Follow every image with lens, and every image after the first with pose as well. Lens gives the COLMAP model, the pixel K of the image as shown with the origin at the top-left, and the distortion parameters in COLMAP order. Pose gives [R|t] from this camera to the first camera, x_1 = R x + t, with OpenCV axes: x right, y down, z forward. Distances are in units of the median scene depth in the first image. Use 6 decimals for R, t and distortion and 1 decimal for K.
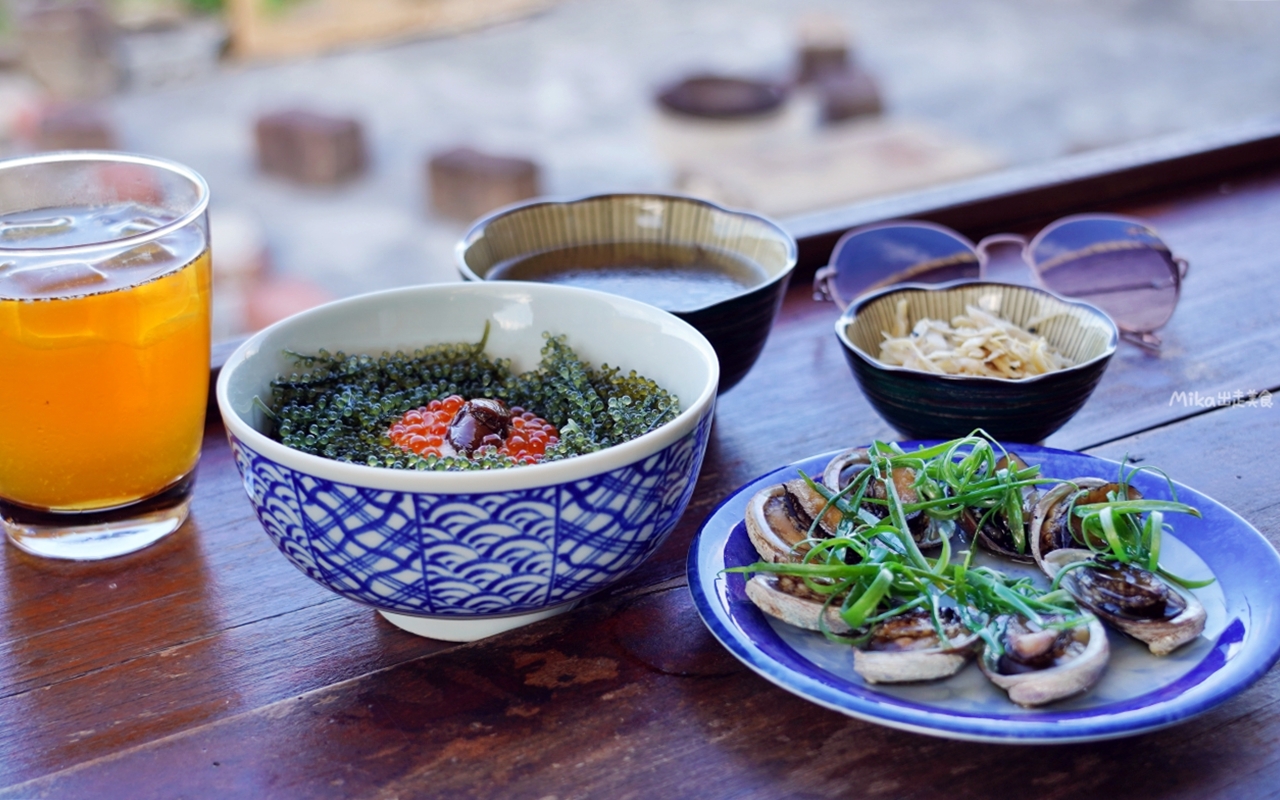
lens RADIAL K [[1991.9, 0, 635.5], [0, 1991.9, 403.8], [0, 0, 1]] dist [0.056539, 0.000000]
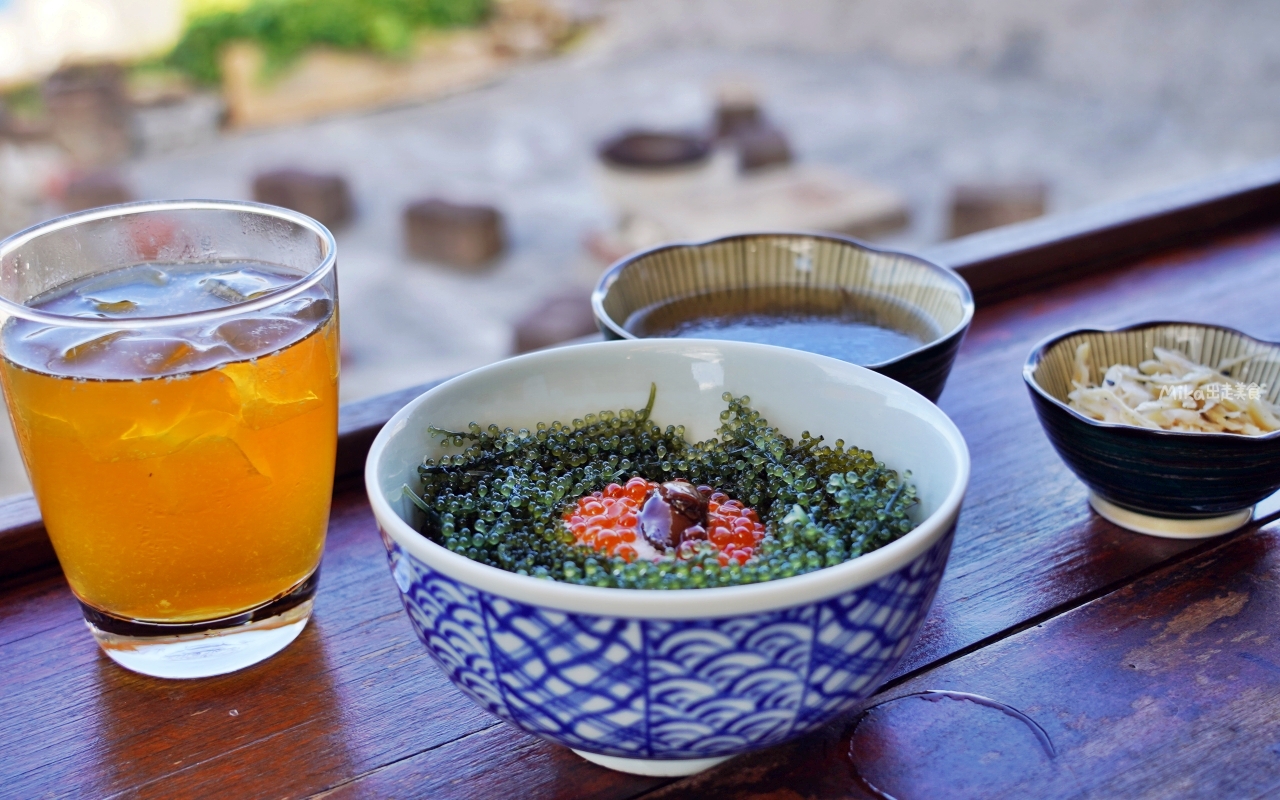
lens RADIAL K [[1690.4, 0, 647.9], [0, 1690.4, 393.3], [0, 0, 1]] dist [0.025111, 0.000000]
pose [[0.998910, -0.025648, 0.038997, -0.113721], [0.026061, 0.999609, -0.010114, -0.032316], [-0.038722, 0.011120, 0.999188, 0.284204]]
